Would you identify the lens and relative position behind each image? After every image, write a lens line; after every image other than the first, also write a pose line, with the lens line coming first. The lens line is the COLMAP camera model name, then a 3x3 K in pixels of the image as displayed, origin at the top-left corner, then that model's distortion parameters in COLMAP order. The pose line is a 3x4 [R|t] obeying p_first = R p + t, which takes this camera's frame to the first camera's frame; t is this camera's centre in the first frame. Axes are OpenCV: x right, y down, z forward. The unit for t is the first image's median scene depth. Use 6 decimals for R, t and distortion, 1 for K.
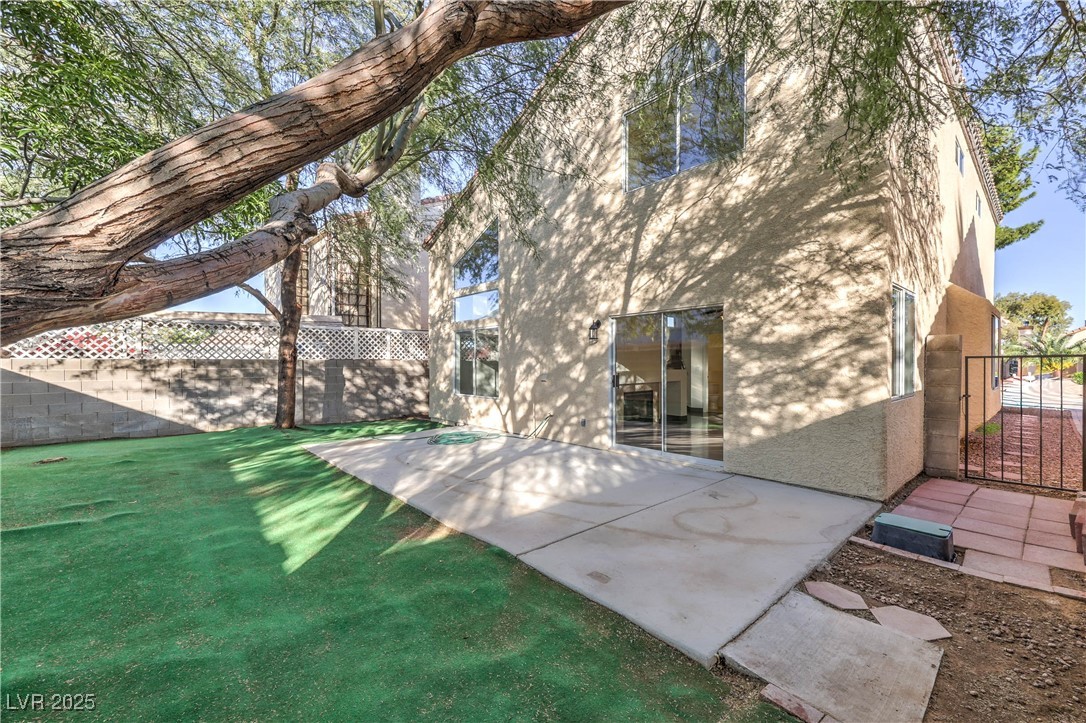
lens RADIAL K [[439.3, 0, 542.9], [0, 439.3, 360.8], [0, 0, 1]] dist [-0.000172, -0.000251]
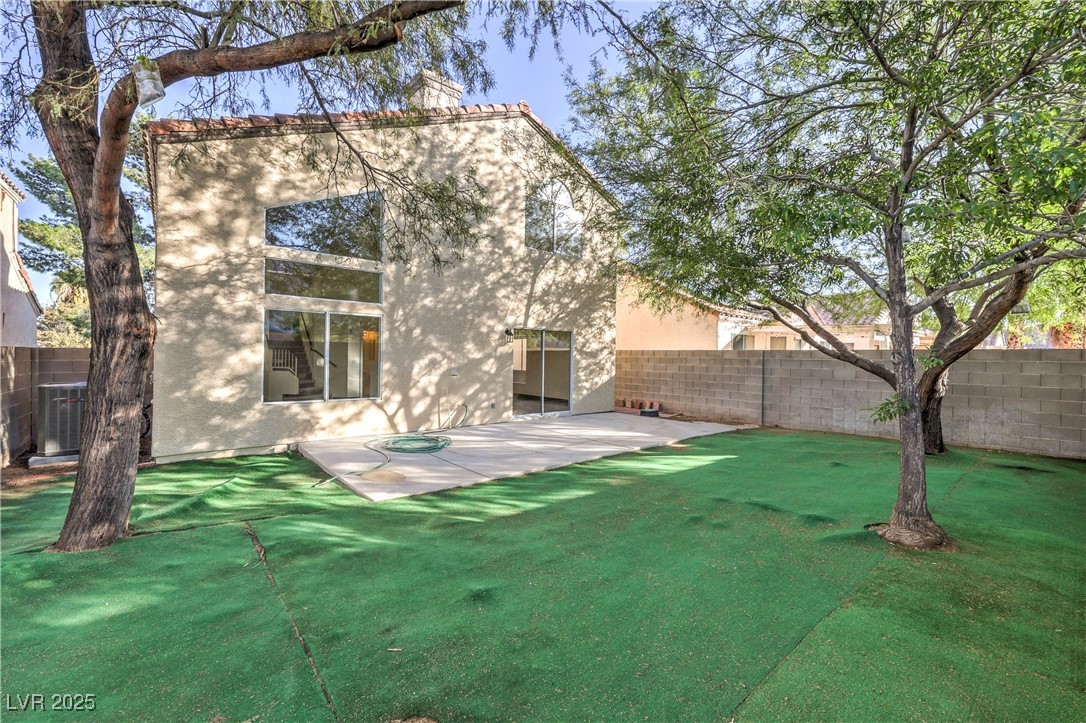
lens RADIAL K [[439.3, 0, 542.9], [0, 439.3, 365.3], [0, 0, 1]] dist [-0.000172, -0.000251]
pose [[0.033647, 0.002801, 0.999430, -1.203771], [-0.008418, 0.999961, -0.002519, 0.025577], [-0.999398, -0.008329, 0.033670, 0.809528]]
